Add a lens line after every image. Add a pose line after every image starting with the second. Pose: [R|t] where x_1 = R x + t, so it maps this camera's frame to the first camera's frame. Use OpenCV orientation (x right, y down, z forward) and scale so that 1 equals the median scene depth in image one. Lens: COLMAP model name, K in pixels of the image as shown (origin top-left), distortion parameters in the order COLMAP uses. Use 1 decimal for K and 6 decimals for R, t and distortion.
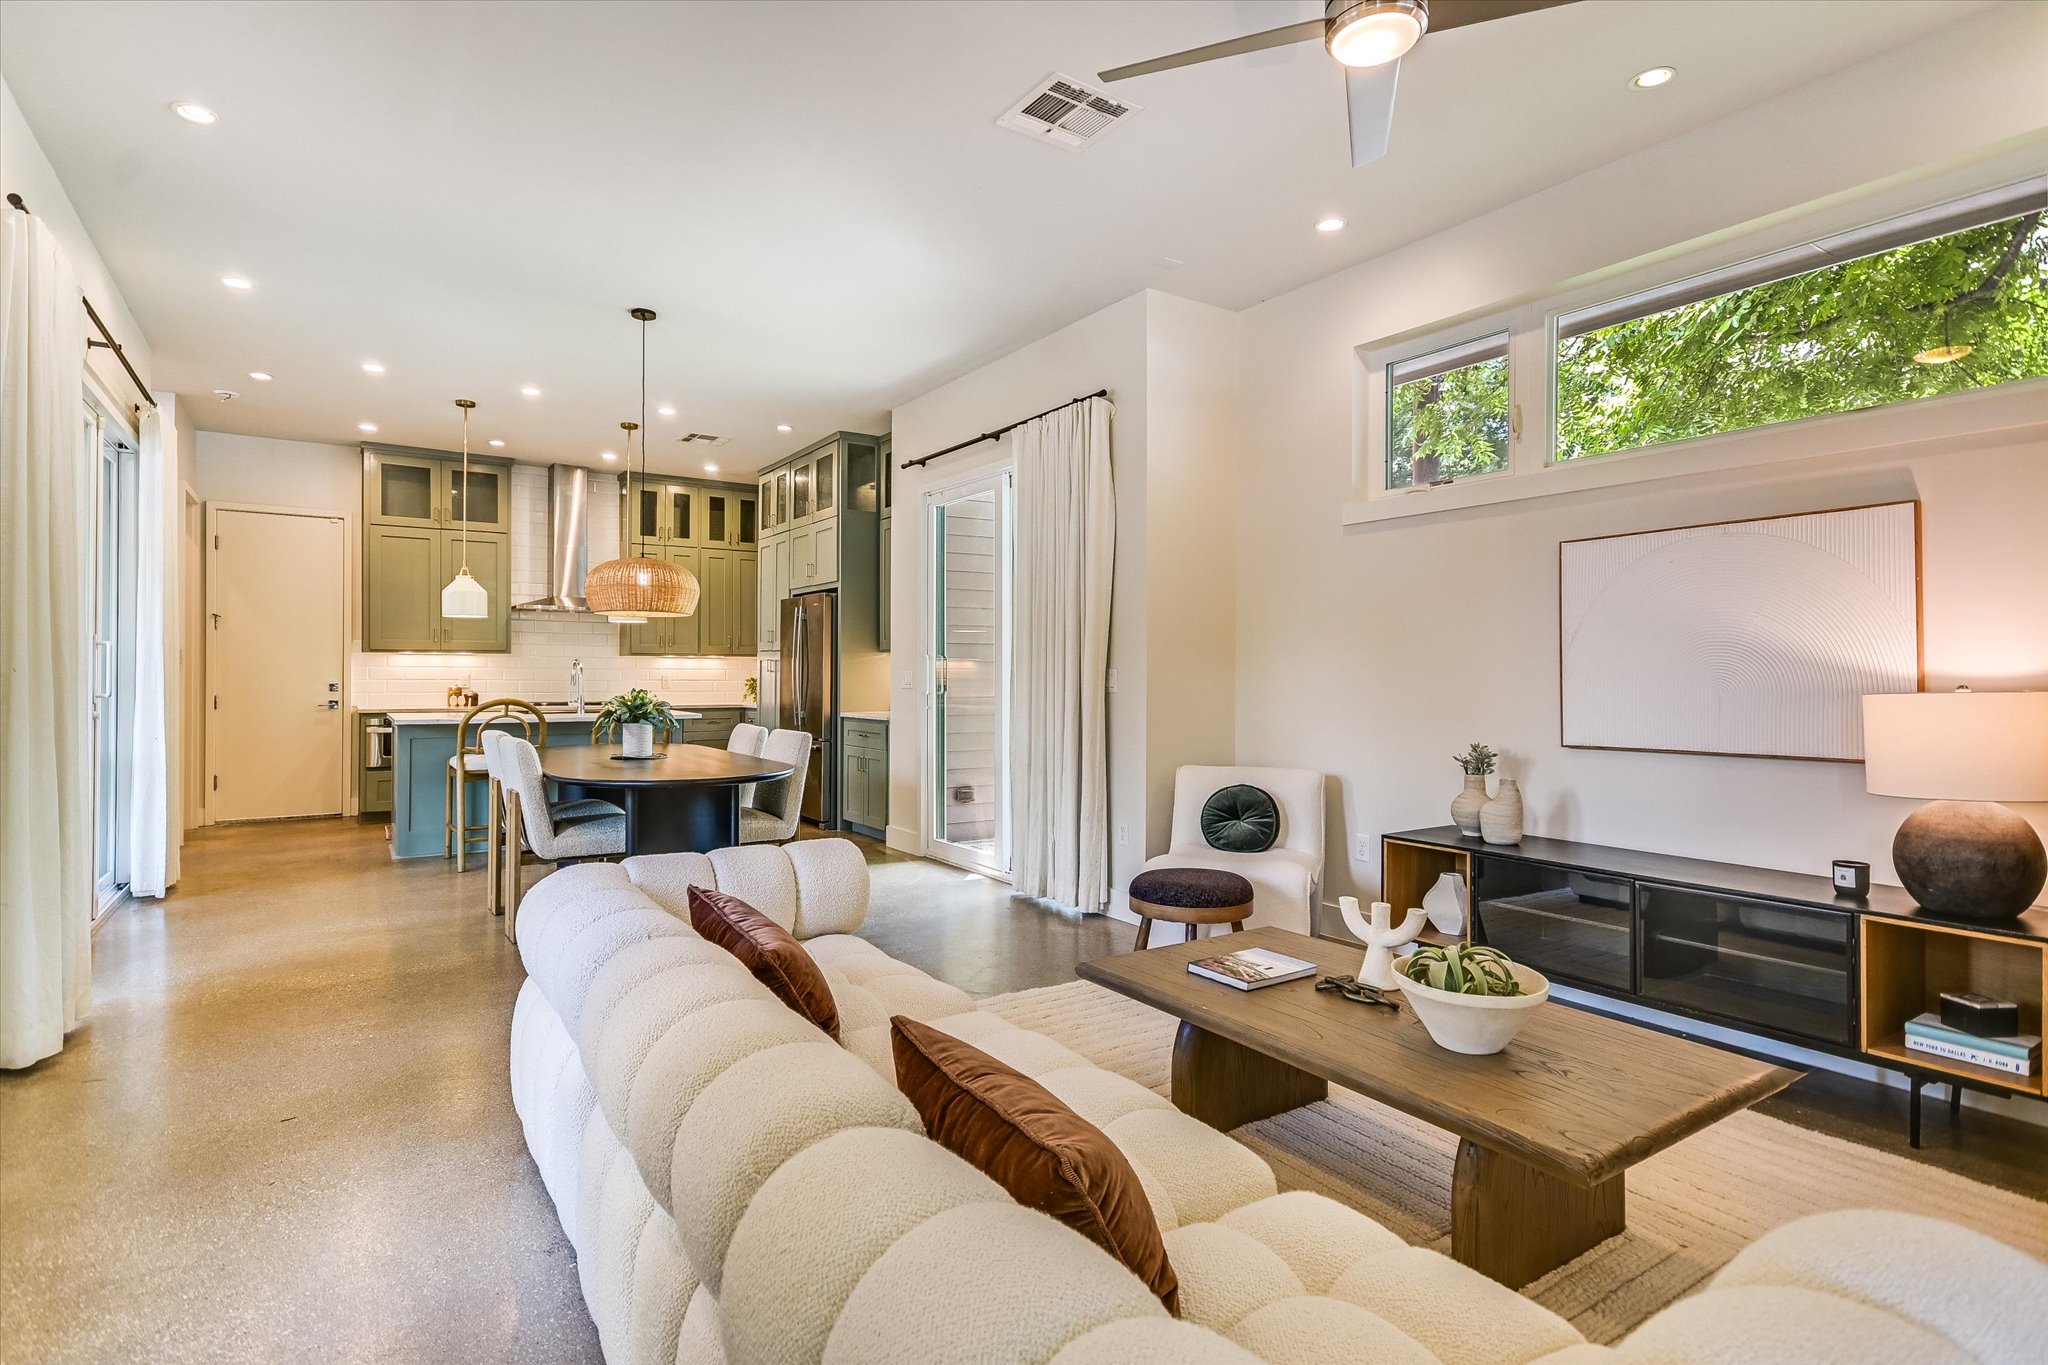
lens RADIAL K [[984.1, 0, 1008.3], [0, 984.1, 673.3], [0, 0, 1]] dist [0.009967, -0.000813]
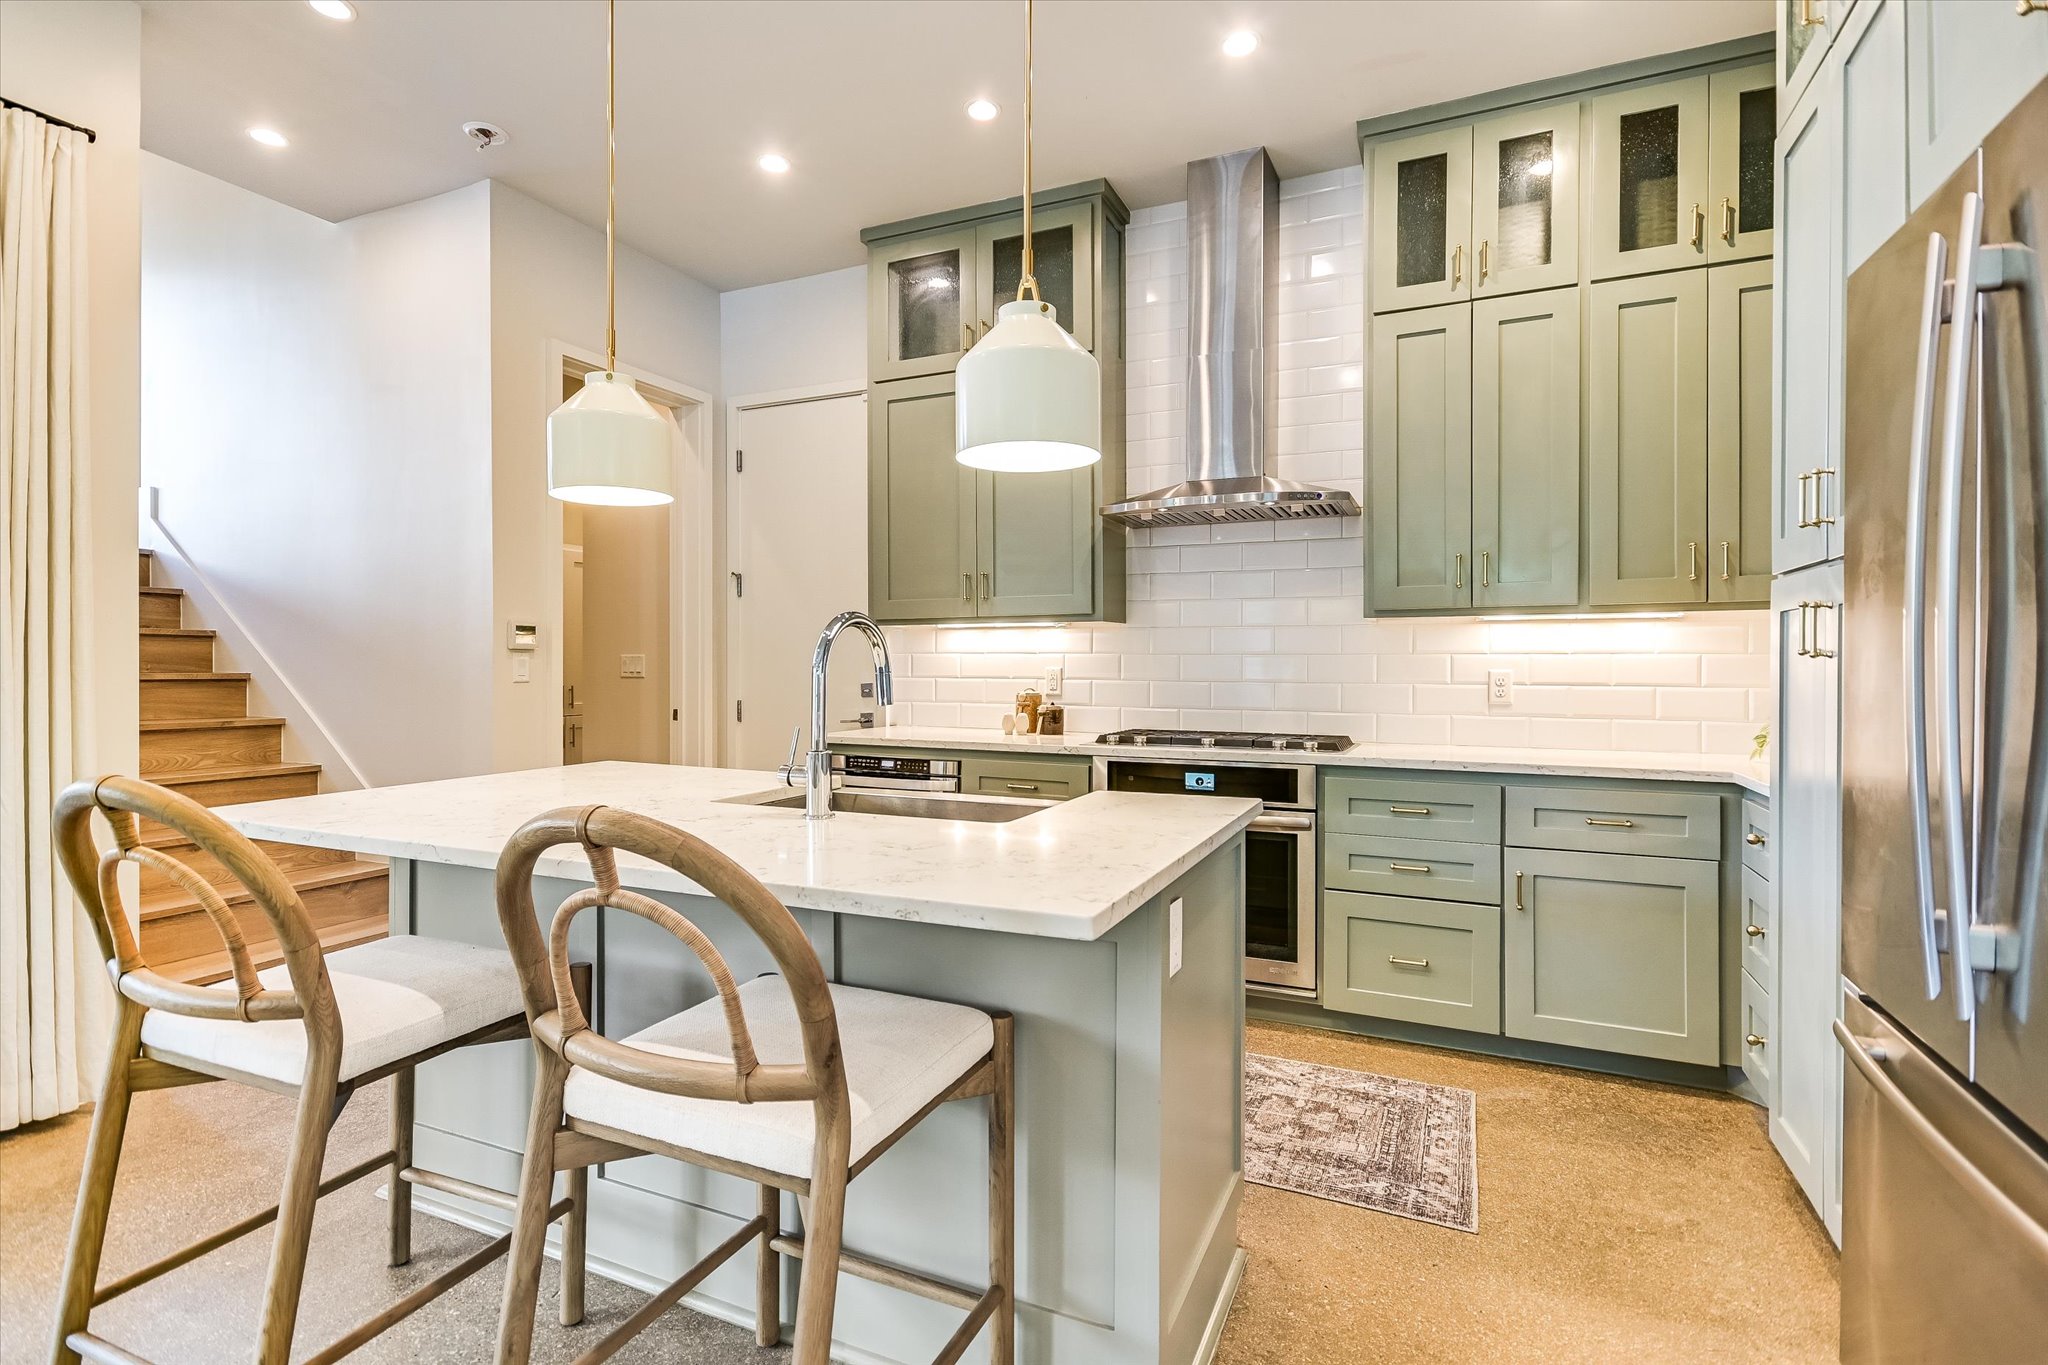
lens RADIAL K [[984.1, 0, 1012.6], [0, 984.1, 662.5], [0, 0, 1]] dist [0.009967, -0.000813]
pose [[0.532106, -0.006576, -0.846652, -0.139826], [-0.003400, 0.999945, -0.009903, 0.003177], [0.846671, 0.008148, 0.532055, 0.679197]]
